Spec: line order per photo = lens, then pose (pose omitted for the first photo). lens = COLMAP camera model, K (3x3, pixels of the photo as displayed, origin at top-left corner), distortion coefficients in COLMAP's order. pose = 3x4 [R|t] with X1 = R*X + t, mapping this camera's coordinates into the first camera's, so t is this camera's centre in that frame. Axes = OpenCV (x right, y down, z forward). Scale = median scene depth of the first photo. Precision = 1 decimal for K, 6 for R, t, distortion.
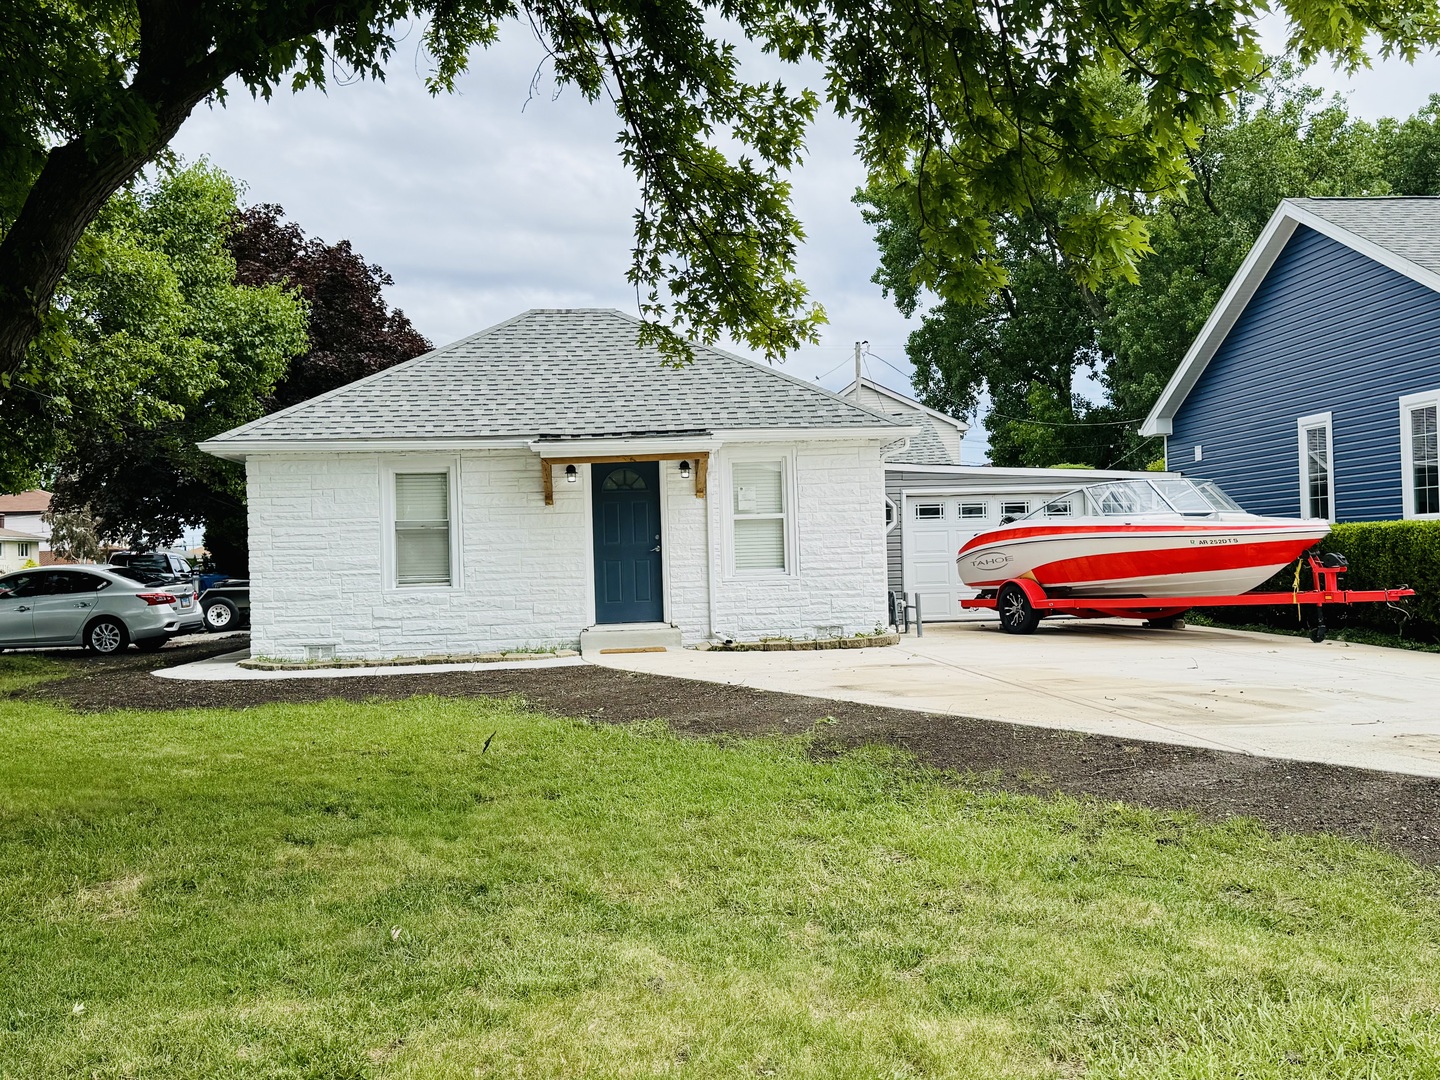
lens RADIAL K [[1459.3, 0, 721.1], [0, 1459.3, 540.4], [0, 0, 1]] dist [0.102191, 0.000000]
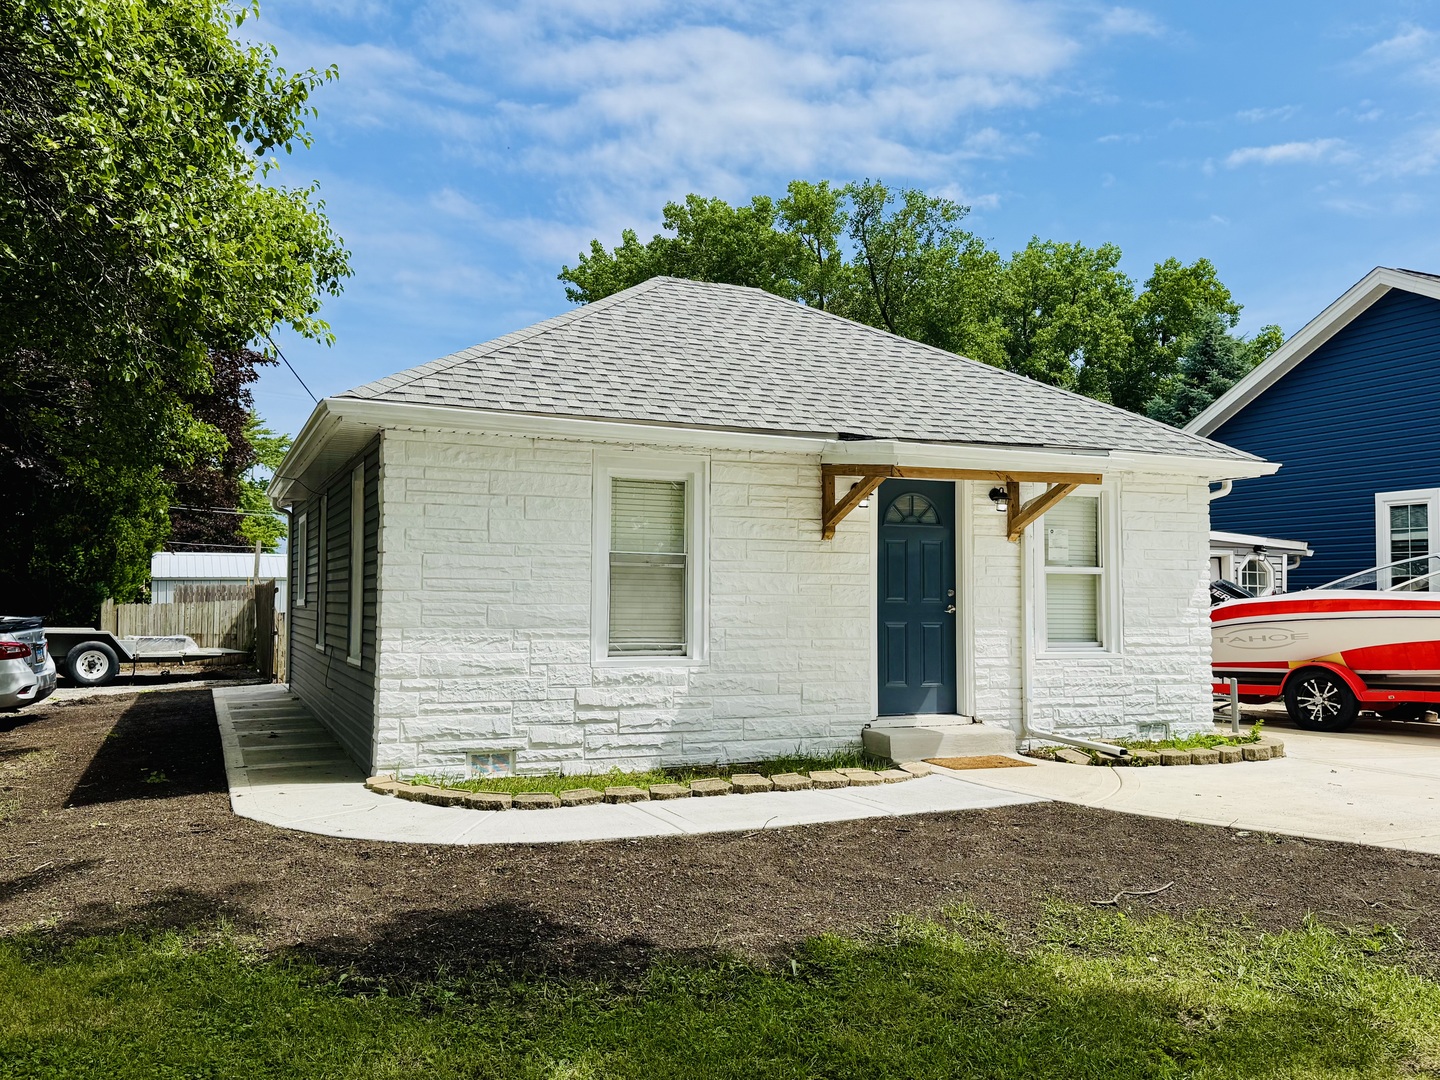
lens RADIAL K [[1195.6, 0, 718.5], [0, 1195.6, 536.8], [0, 0, 1]] dist [0.112320, -0.002604]
pose [[0.945407, 0.054241, 0.321347, -0.343907], [-0.041195, 0.998033, -0.047264, 0.002800], [-0.323278, 0.031446, 0.945781, 0.491668]]
